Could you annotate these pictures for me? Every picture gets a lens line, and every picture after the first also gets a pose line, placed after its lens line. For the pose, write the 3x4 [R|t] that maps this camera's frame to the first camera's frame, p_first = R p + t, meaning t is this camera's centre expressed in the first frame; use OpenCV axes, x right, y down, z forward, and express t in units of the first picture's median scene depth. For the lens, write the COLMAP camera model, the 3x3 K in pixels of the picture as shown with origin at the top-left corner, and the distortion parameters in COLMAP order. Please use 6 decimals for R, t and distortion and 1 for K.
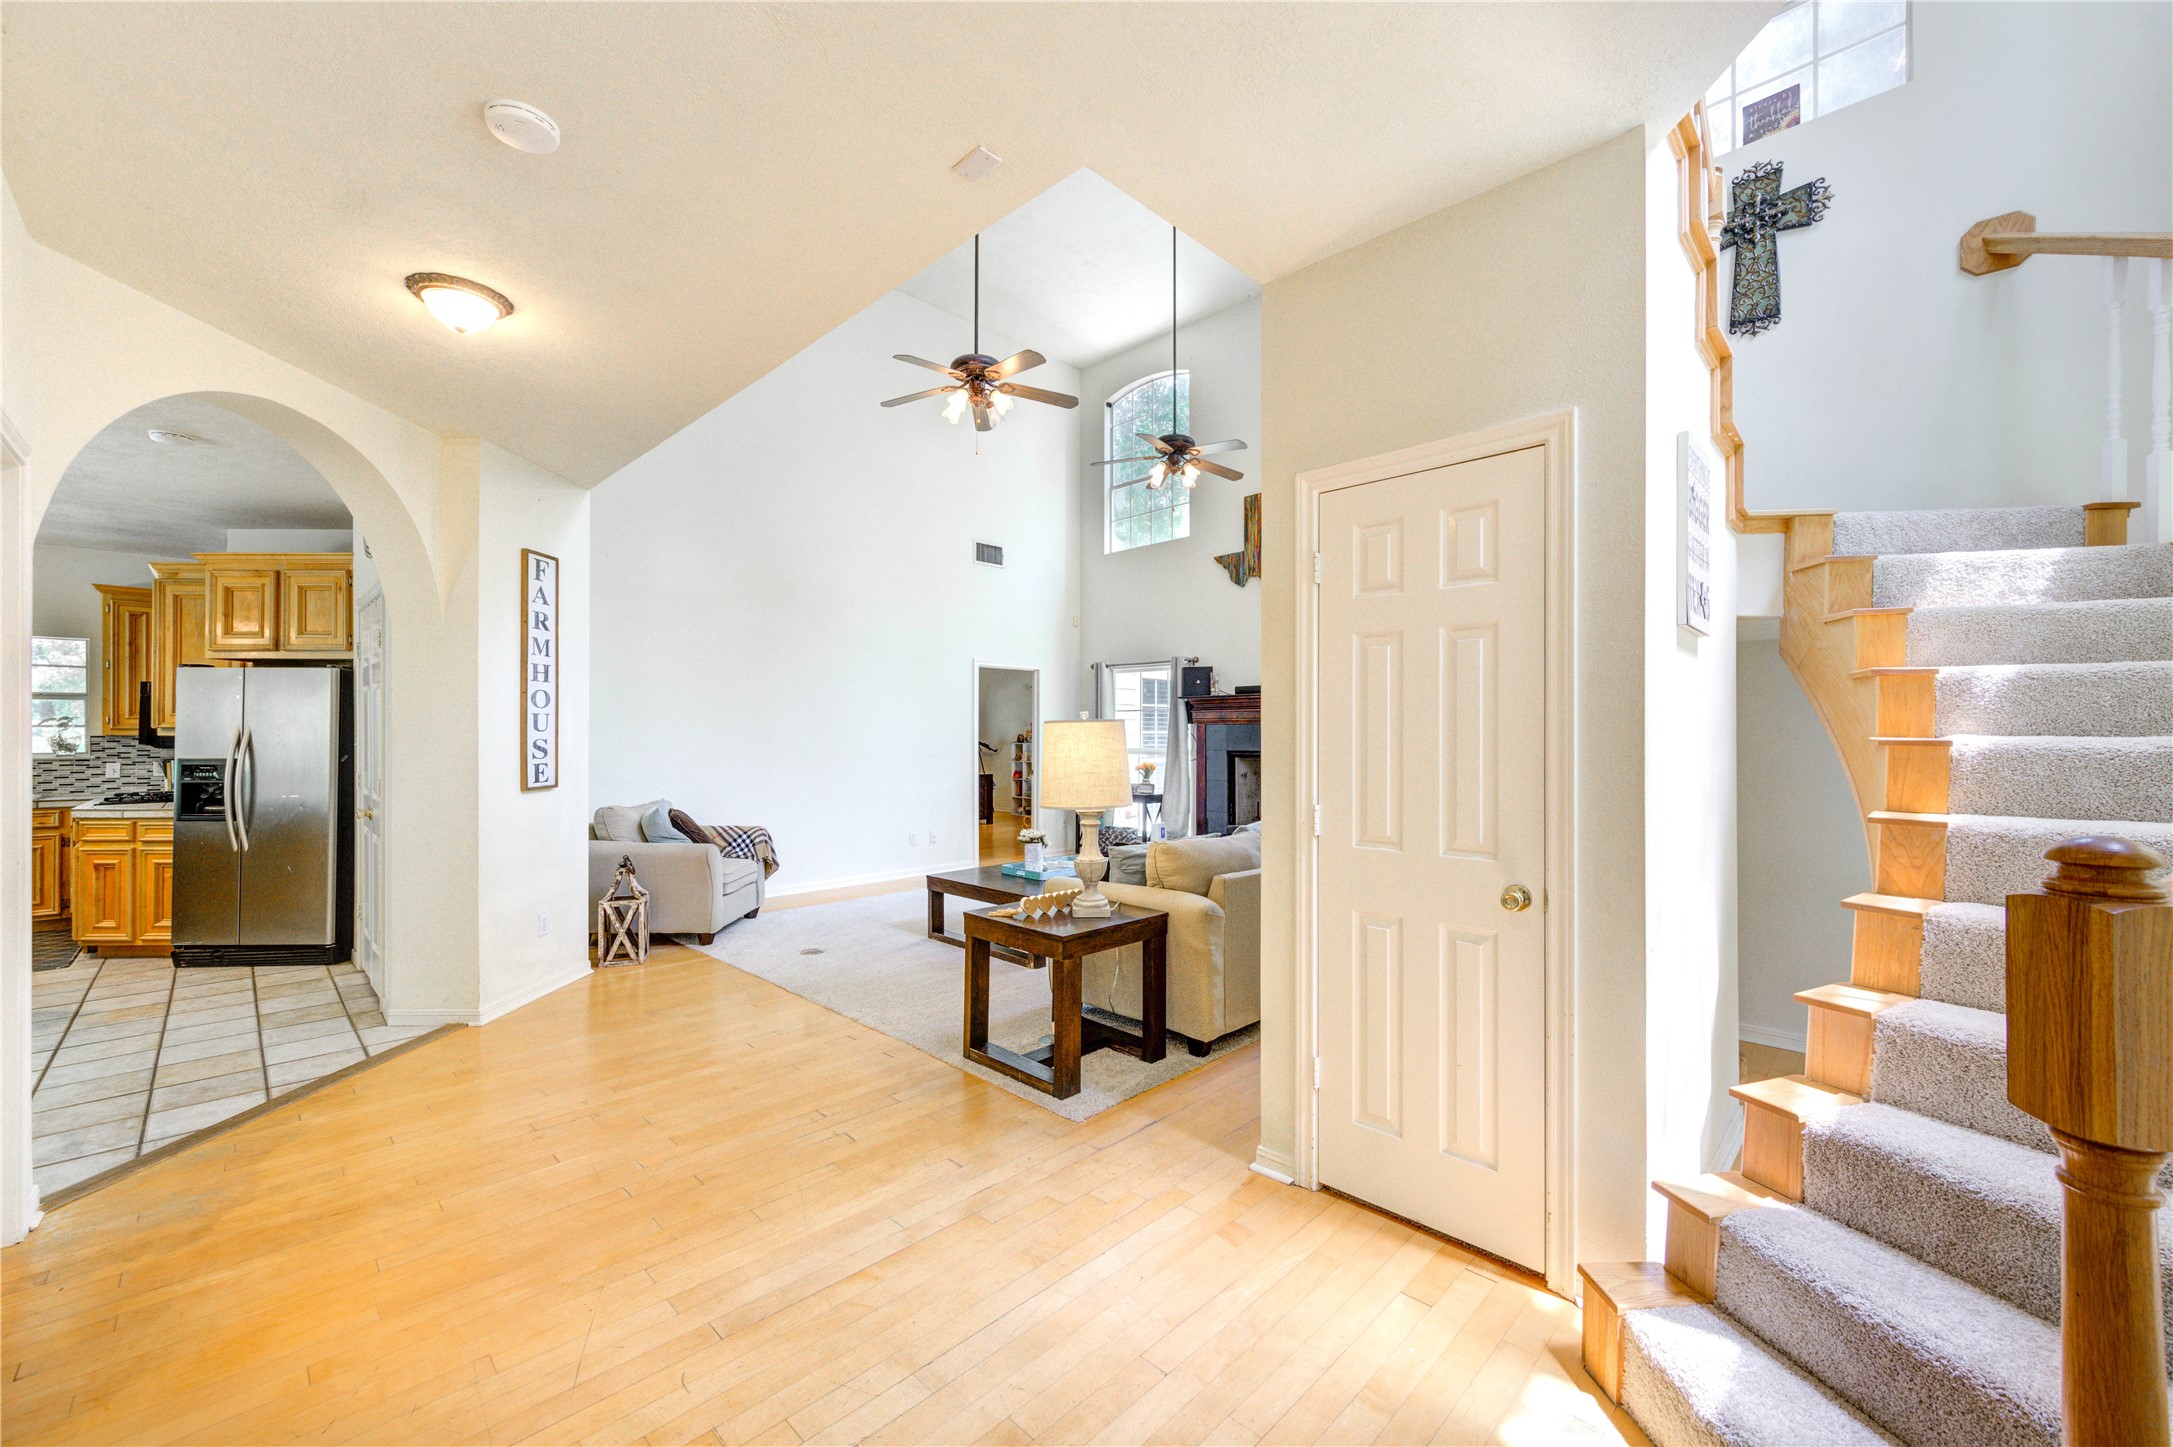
lens RADIAL K [[844.2, 0, 1094.6], [0, 844.2, 732.3], [0, 0, 1]] dist [0.001216, -0.000577]
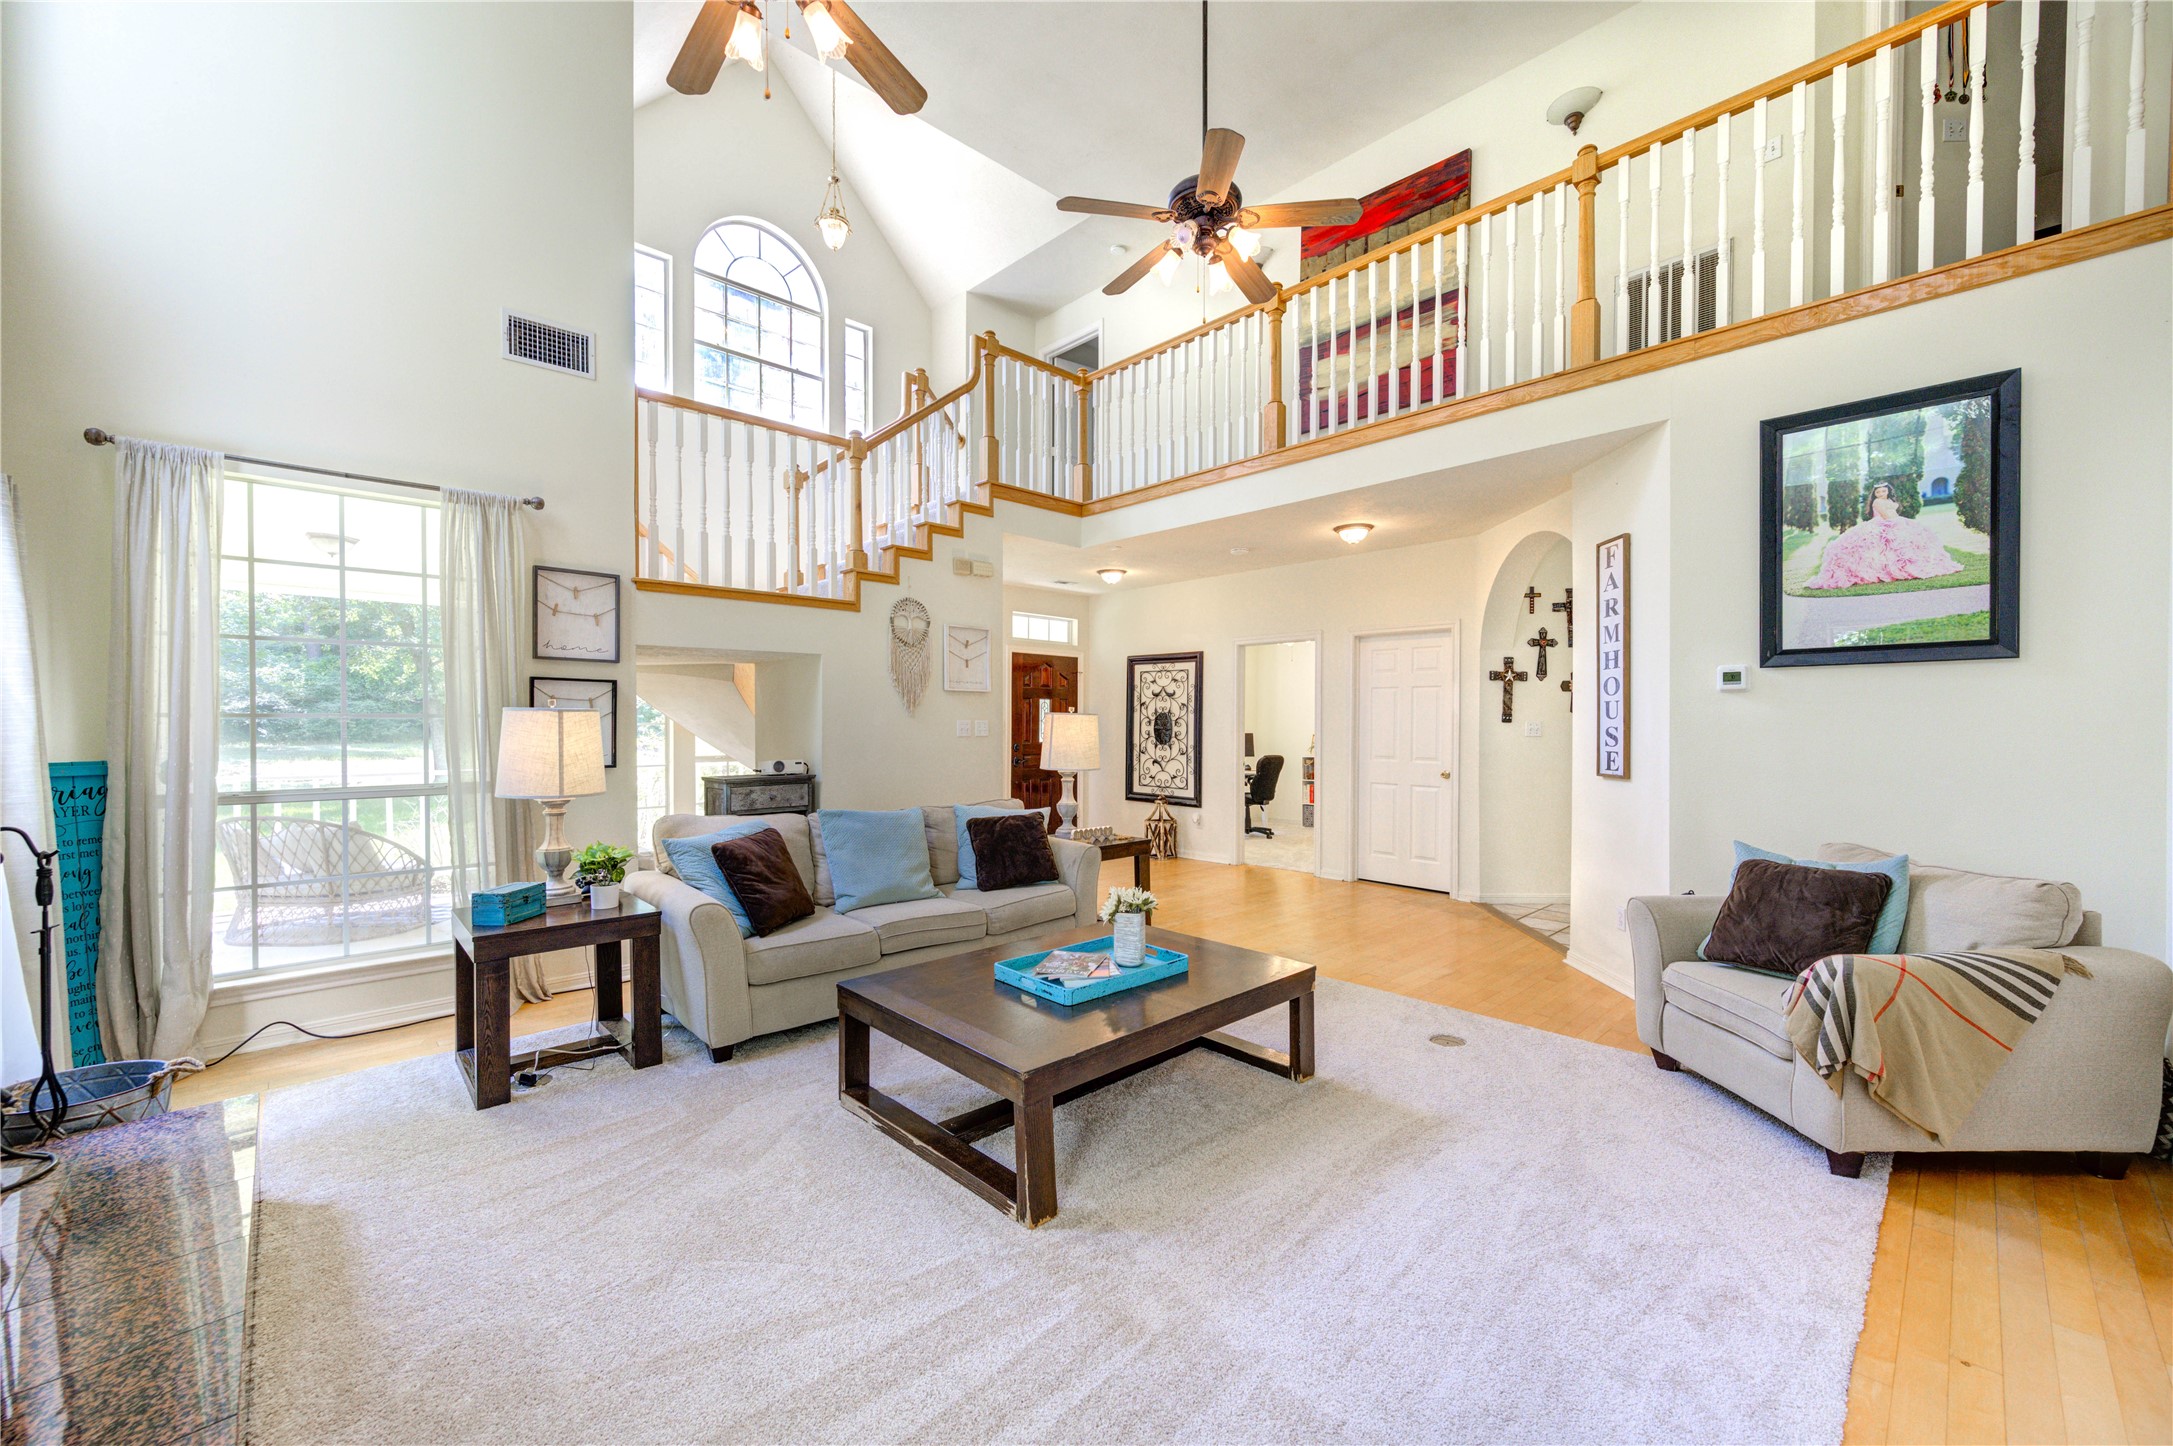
lens RADIAL K [[844.8, 0, 1095.7], [0, 844.8, 731.5], [0, 0, 1]] dist [0.003329, -0.002619]
pose [[-0.999406, -0.000484, 0.034463, -0.060551], [-0.000187, 0.999963, 0.008628, 0.003723], [-0.034466, 0.008616, -0.999369, 1.417157]]
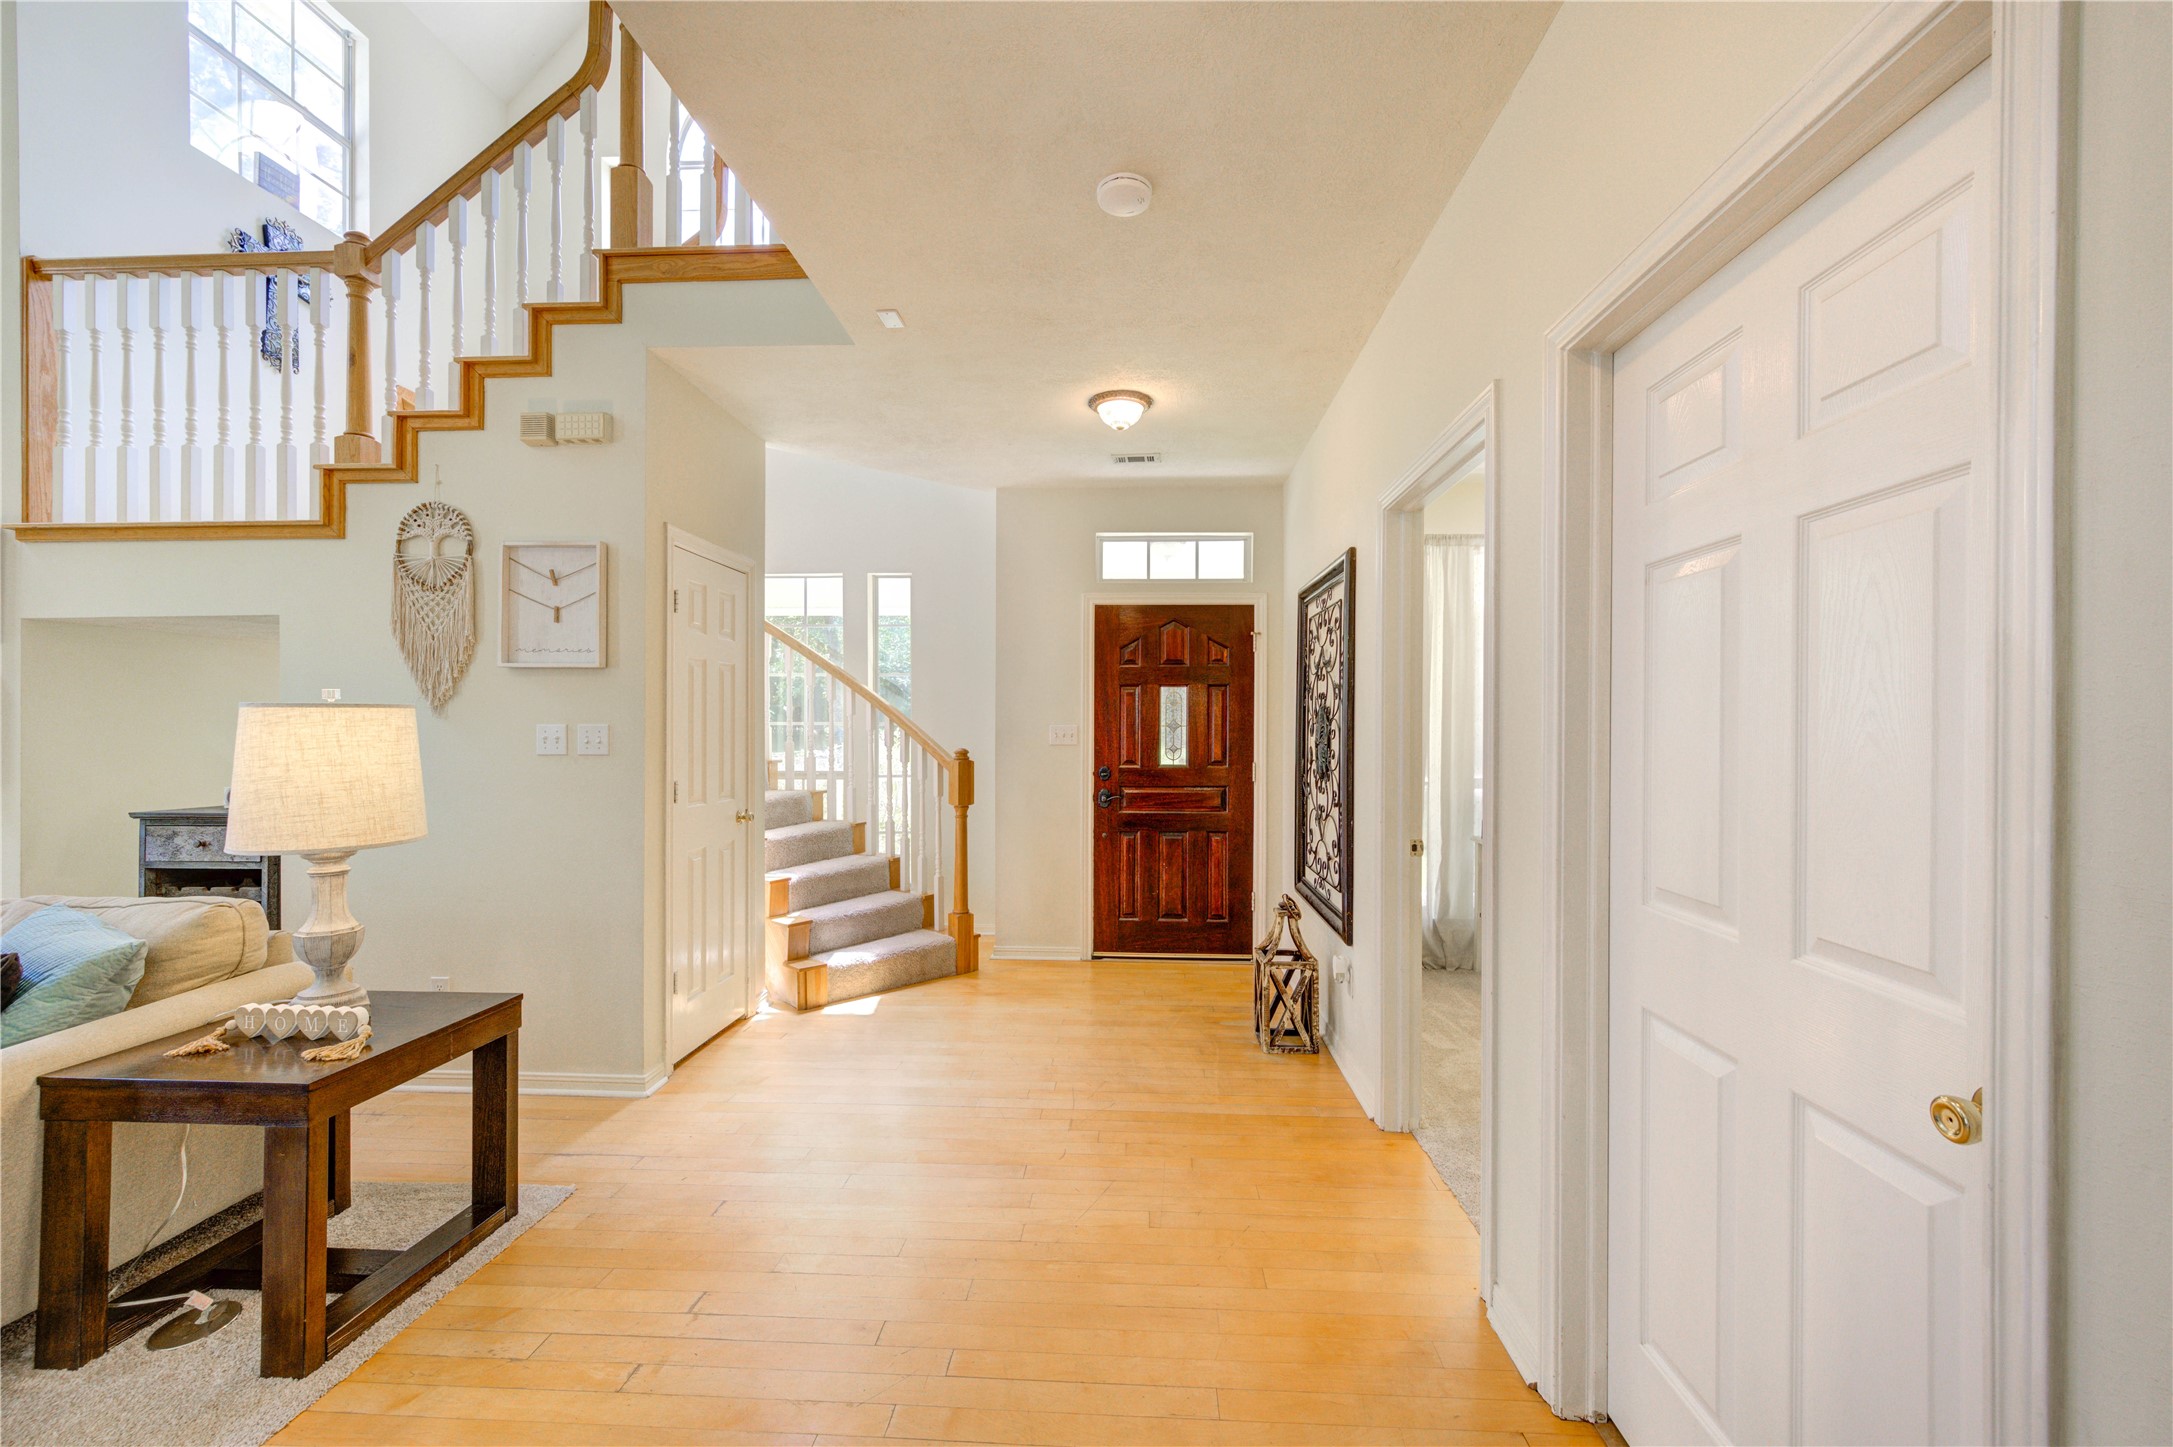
lens RADIAL K [[844.8, 0, 1095.7], [0, 844.8, 732.0], [0, 0, 1]] dist [0.003329, -0.002619]
pose [[-0.656882, -0.002063, 0.753991, -0.467899], [-0.002919, 0.999996, 0.000194, 0.002967], [-0.753988, -0.002073, -0.656885, 0.548851]]
